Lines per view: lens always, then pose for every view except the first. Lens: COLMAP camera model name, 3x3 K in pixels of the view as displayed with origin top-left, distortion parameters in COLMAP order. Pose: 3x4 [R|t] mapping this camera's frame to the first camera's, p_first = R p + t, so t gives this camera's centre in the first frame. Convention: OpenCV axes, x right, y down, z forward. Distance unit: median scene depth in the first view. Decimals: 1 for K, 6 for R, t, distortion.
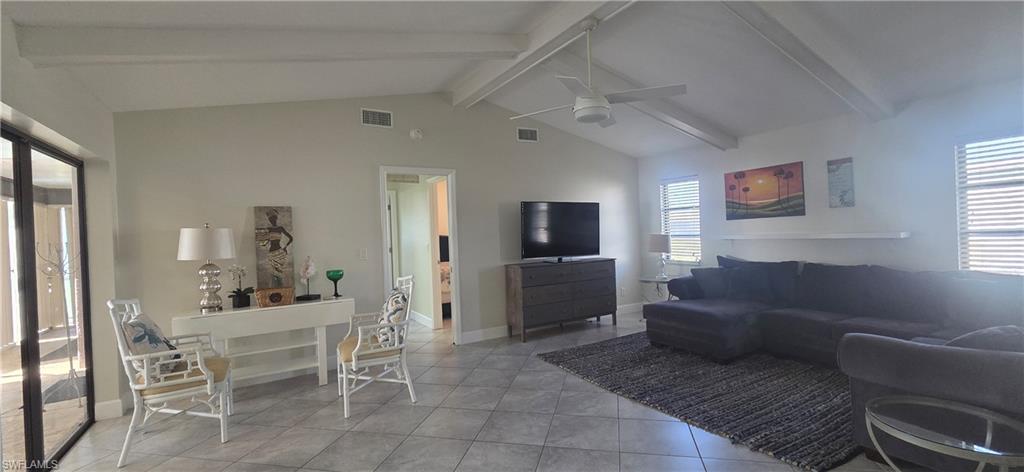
lens RADIAL K [[417.5, 0, 532.9], [0, 417.5, 235.9], [0, 0, 1]] dist [0.000290, 0.000083]
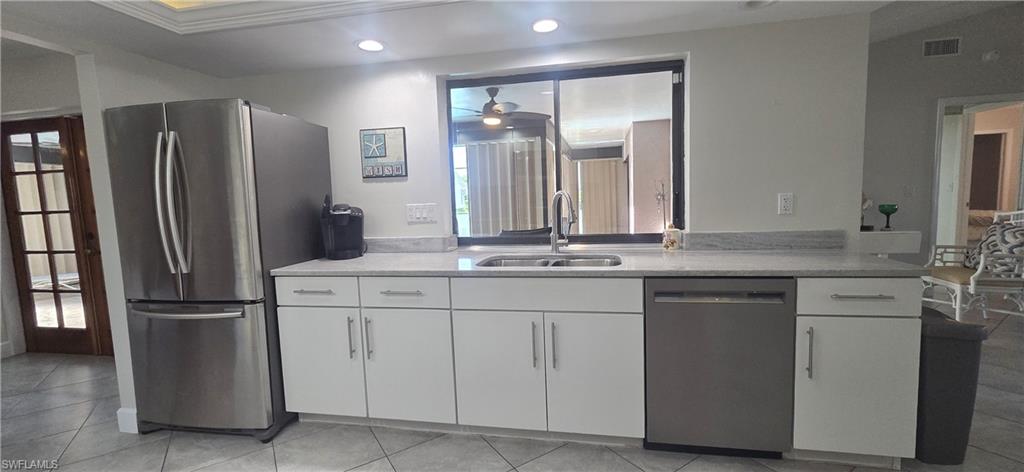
lens RADIAL K [[417.5, 0, 513.1], [0, 417.5, 234.9], [0, 0, 1]] dist [0.000290, 0.000083]
pose [[0.699510, 0.082412, -0.709855, -0.396887], [0.000467, 0.993275, 0.115776, 0.037417], [0.714623, -0.081318, 0.694767, -0.458564]]
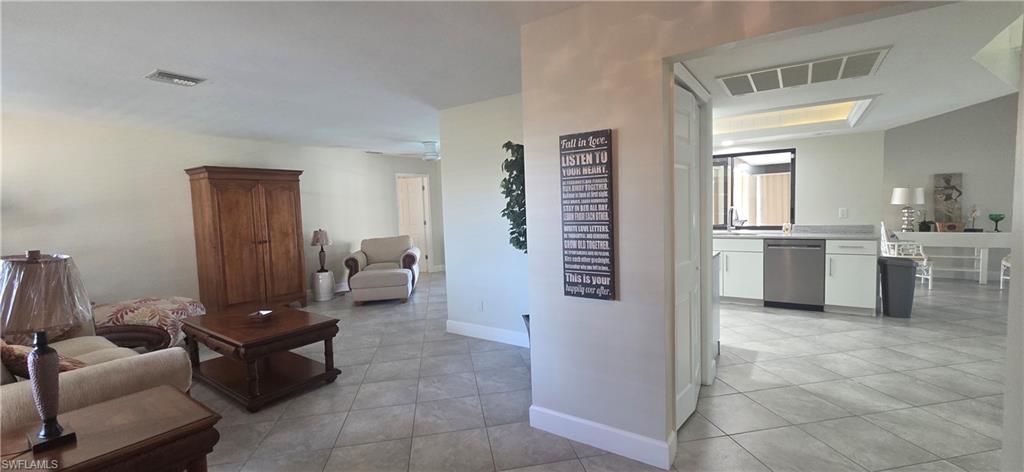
lens RADIAL K [[417.5, 0, 513.6], [0, 417.5, 235.1], [0, 0, 1]] dist [0.000290, 0.000083]
pose [[0.371149, 0.089480, -0.924252, 0.294883], [0.009924, 0.994907, 0.100305, -0.011365], [0.928520, -0.046400, 0.368371, -1.240318]]
